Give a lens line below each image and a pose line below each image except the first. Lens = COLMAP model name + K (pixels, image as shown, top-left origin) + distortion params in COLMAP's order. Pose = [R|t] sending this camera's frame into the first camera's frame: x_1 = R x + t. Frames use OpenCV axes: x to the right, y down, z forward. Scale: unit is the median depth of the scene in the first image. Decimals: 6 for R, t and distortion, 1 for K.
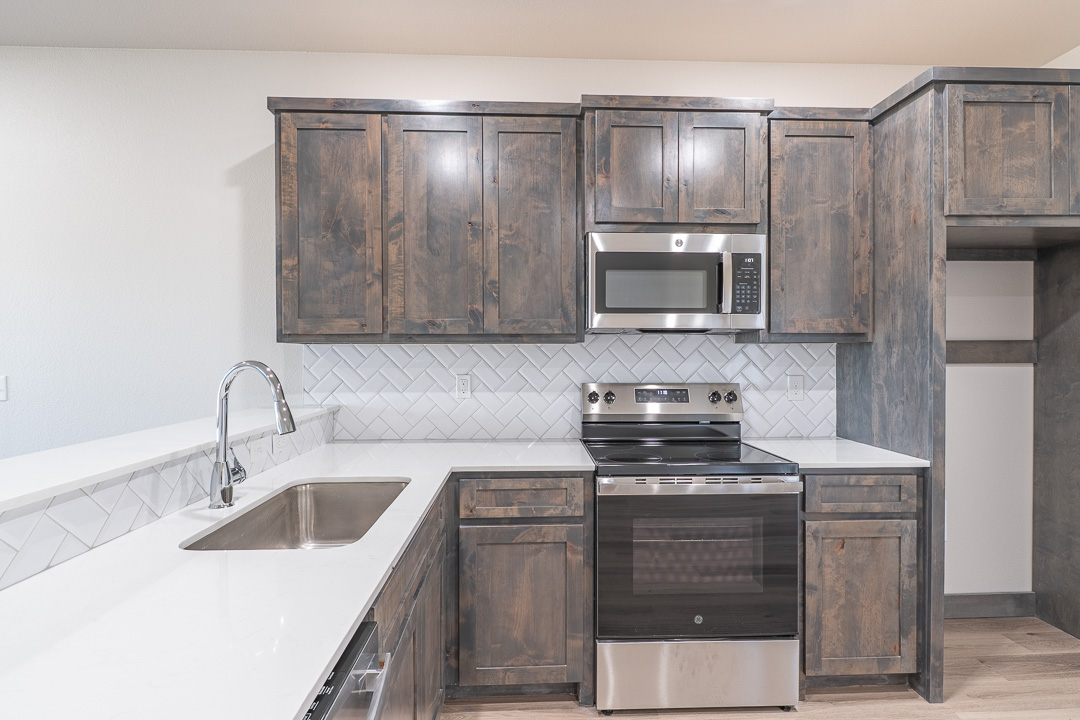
lens RADIAL K [[555.8, 0, 547.9], [0, 555.8, 356.2], [0, 0, 1]] dist [-0.001069, -0.001015]
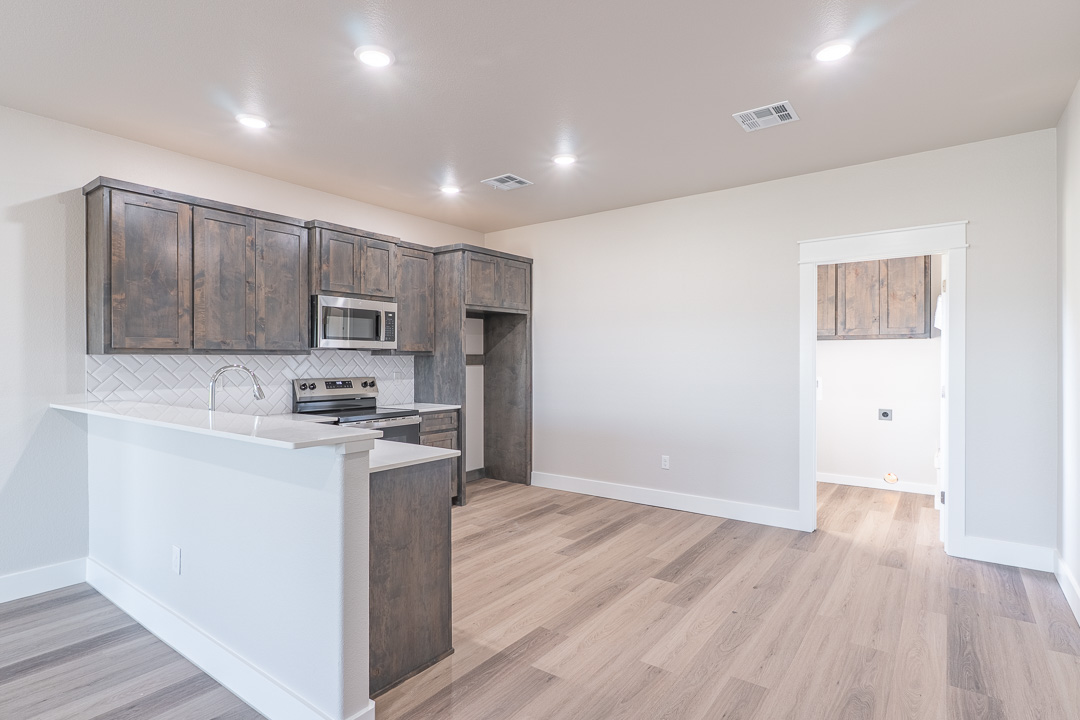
lens RADIAL K [[554.7, 0, 528.4], [0, 554.7, 357.2], [0, 0, 1]] dist [0.000322, -0.000507]
pose [[0.640192, 0.002104, 0.768212, -0.873768], [0.007127, 0.999937, -0.008678, 0.002929], [-0.768181, 0.011031, 0.640137, -0.686618]]
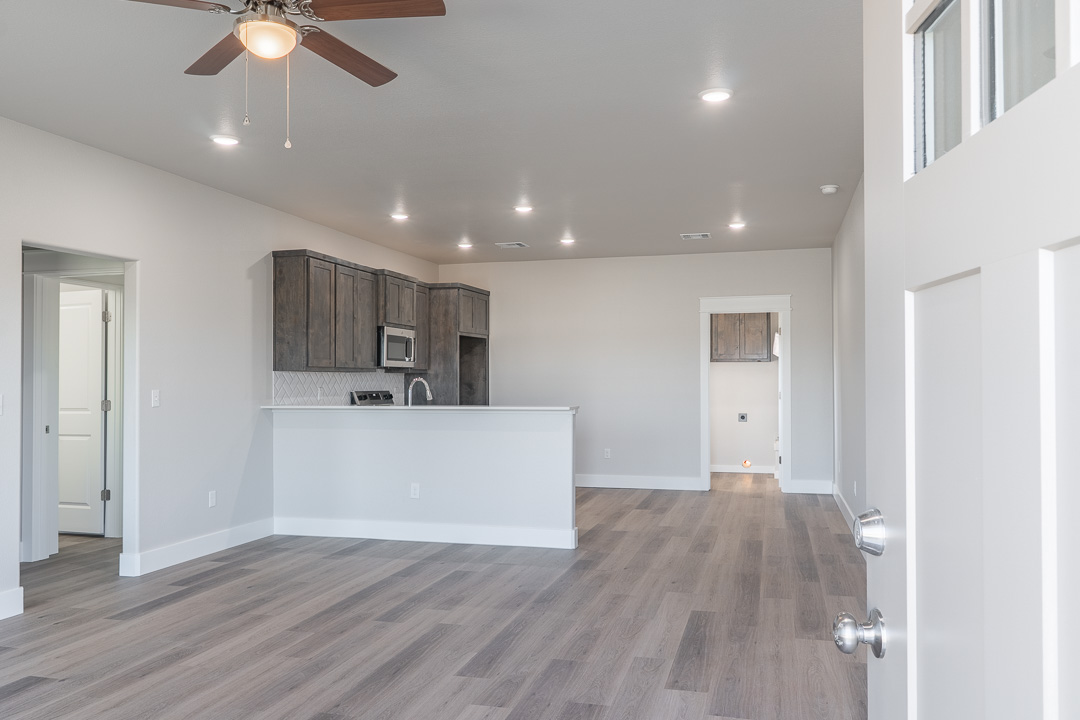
lens RADIAL K [[845.9, 0, 554.5], [0, 845.9, 359.1], [0, 0, 1]] dist [-0.007481, -0.004832]
pose [[0.295636, 0.025739, 0.954954, -3.128171], [0.012046, 0.999457, -0.030668, 0.037437], [-0.955225, 0.020570, 0.295165, -0.749210]]
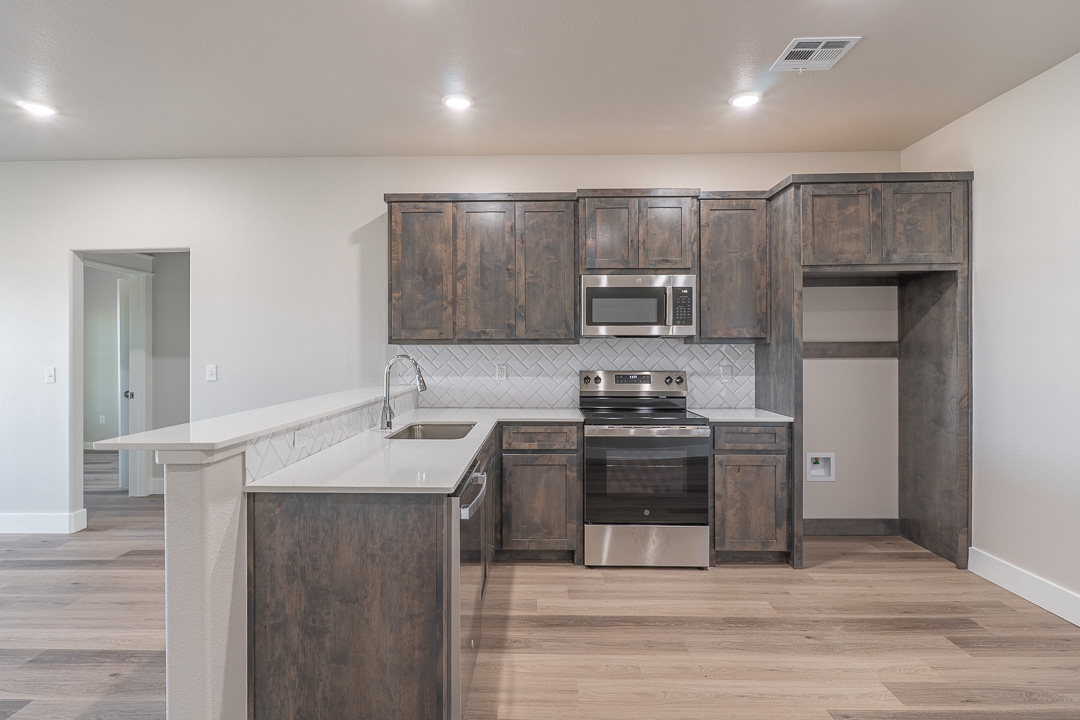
lens RADIAL K [[566.7, 0, 530.7], [0, 566.7, 347.7], [0, 0, 1]] dist [0.001381, -0.002262]
pose [[0.997795, -0.001032, -0.066366, 0.034994], [0.000397, 0.999954, -0.009580, 0.001225], [0.066373, 0.009533, 0.997749, -0.620238]]
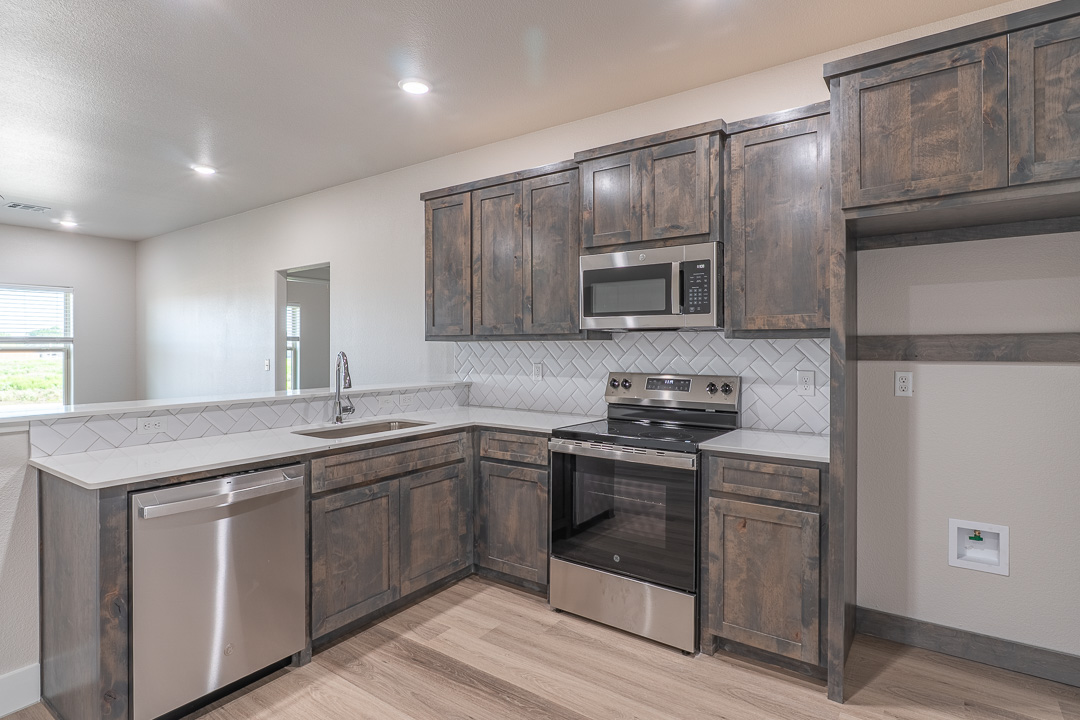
lens RADIAL K [[562.3, 0, 543.5], [0, 562.3, 350.7], [0, 0, 1]] dist [0.000110, -0.001254]
pose [[0.791090, 0.004954, -0.611680, 0.811517], [-0.003998, 0.999988, 0.002927, -0.002616], [0.611687, 0.000130, 0.791100, -0.103752]]
